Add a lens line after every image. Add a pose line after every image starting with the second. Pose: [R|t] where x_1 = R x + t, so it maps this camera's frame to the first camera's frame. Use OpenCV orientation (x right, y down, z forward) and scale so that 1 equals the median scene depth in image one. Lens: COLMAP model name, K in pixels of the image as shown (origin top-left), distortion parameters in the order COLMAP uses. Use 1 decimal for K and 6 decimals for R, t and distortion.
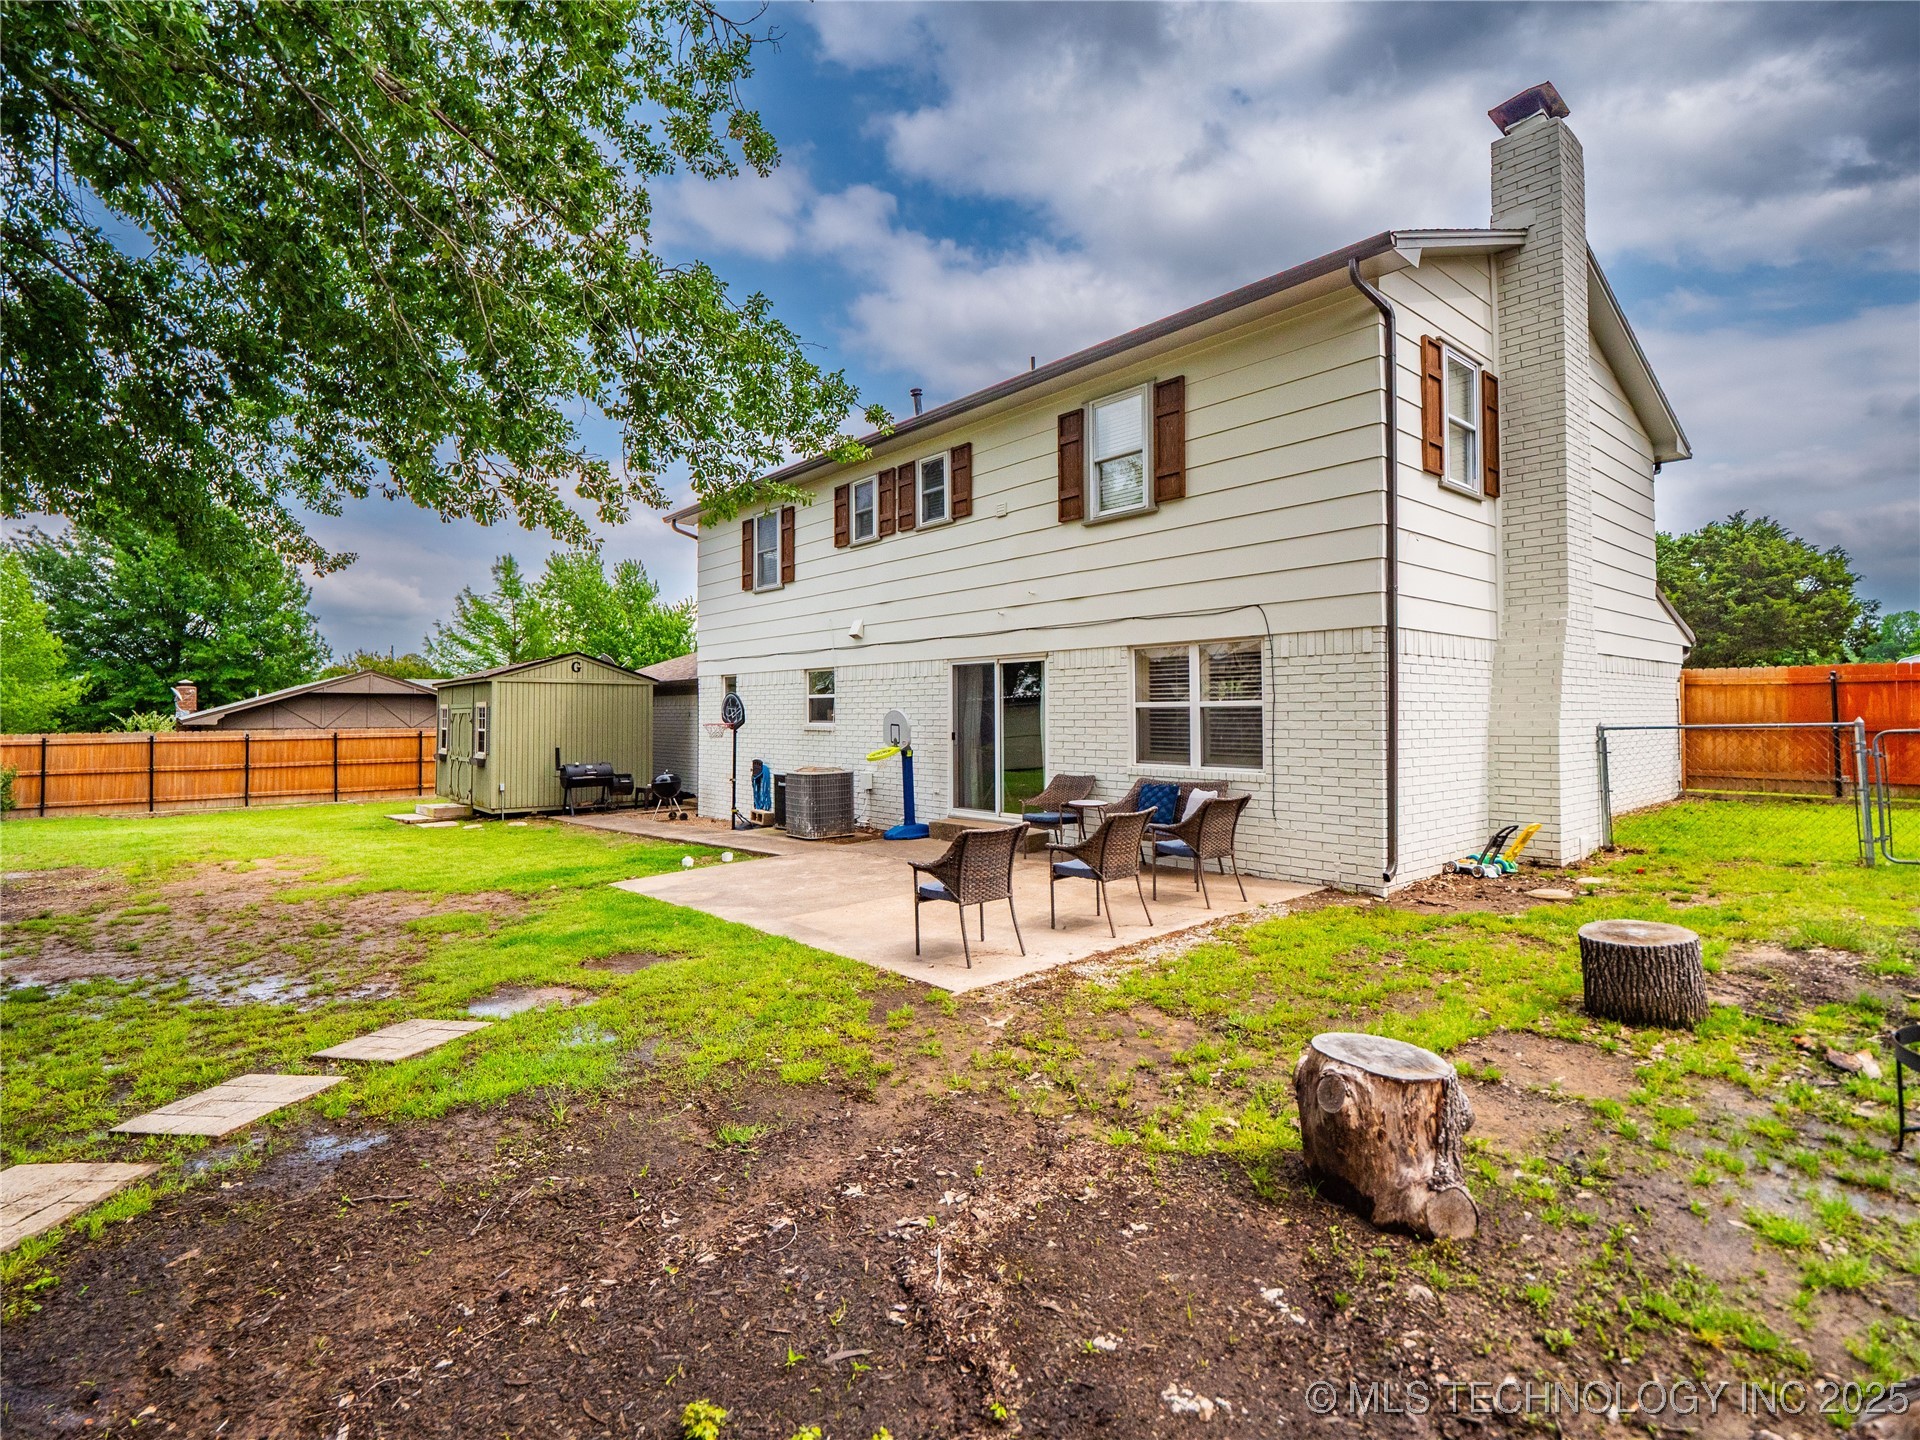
lens RADIAL K [[957.0, 0, 956.3], [0, 957.0, 708.5], [0, 0, 1]] dist [0.009103, -0.000513]
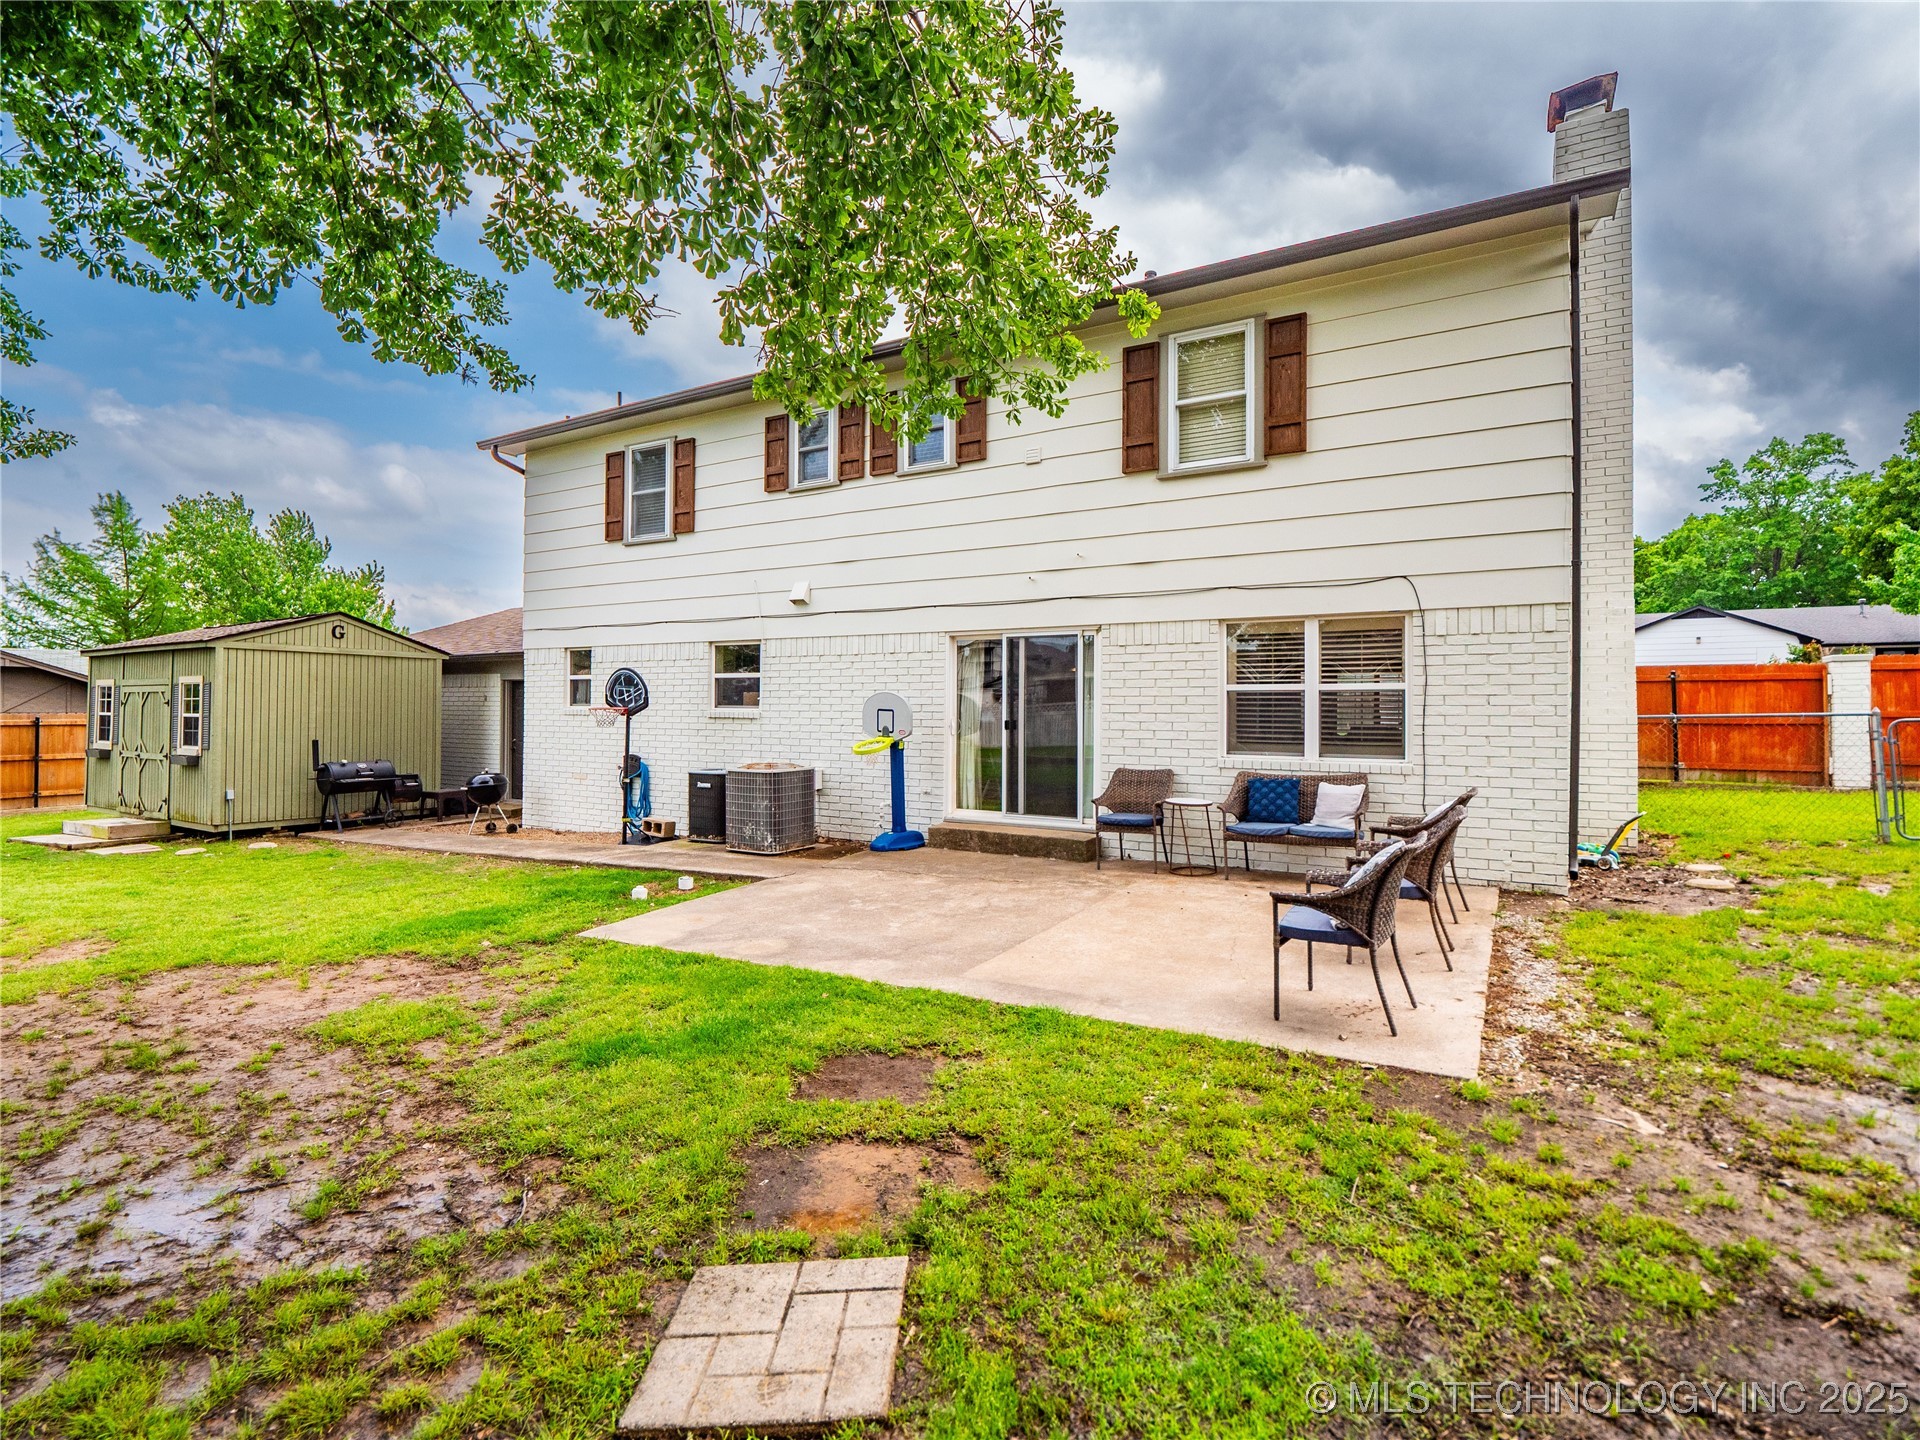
lens RADIAL K [[960.3, 0, 972.2], [0, 960.3, 711.5], [0, 0, 1]] dist [-0.002791, -0.003658]
pose [[0.947166, 0.008742, 0.320624, -0.254214], [-0.011508, 0.999911, 0.006732, 0.011970], [-0.320537, -0.010066, 0.947183, 0.201137]]
